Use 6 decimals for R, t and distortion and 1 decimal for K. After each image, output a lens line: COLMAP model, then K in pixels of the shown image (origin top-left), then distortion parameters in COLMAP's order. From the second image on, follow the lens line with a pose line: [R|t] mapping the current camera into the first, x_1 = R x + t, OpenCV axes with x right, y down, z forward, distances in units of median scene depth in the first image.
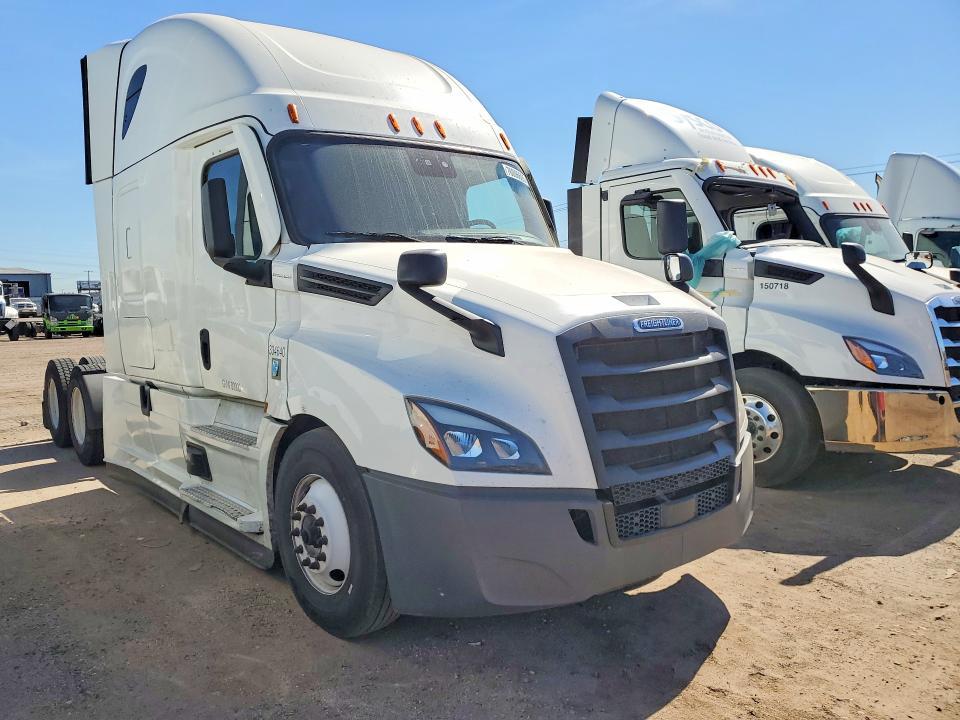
lens RADIAL K [[777.3, 0, 476.6], [0, 777.3, 358.4], [0, 0, 1]] dist [0.025857, -0.029168]
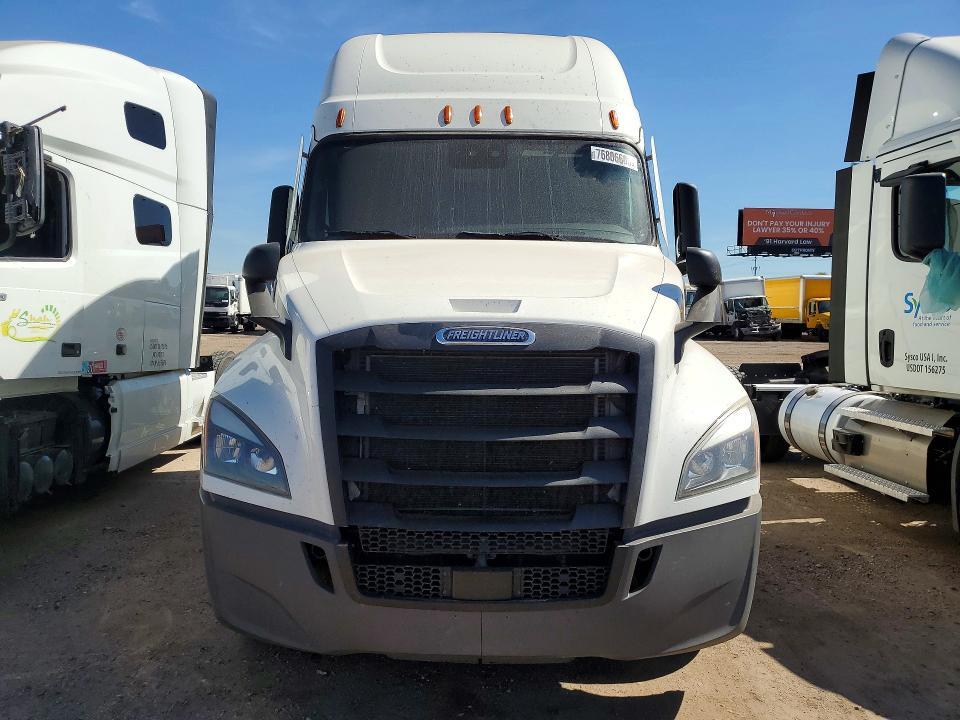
lens RADIAL K [[777.3, 0, 478.3], [0, 777.3, 360.7], [0, 0, 1]] dist [0.025857, -0.029168]
pose [[0.774659, 0.074701, -0.627951, 0.597108], [-0.081747, 0.996496, 0.017697, -0.027736], [0.627073, 0.037624, 0.778051, 0.332325]]
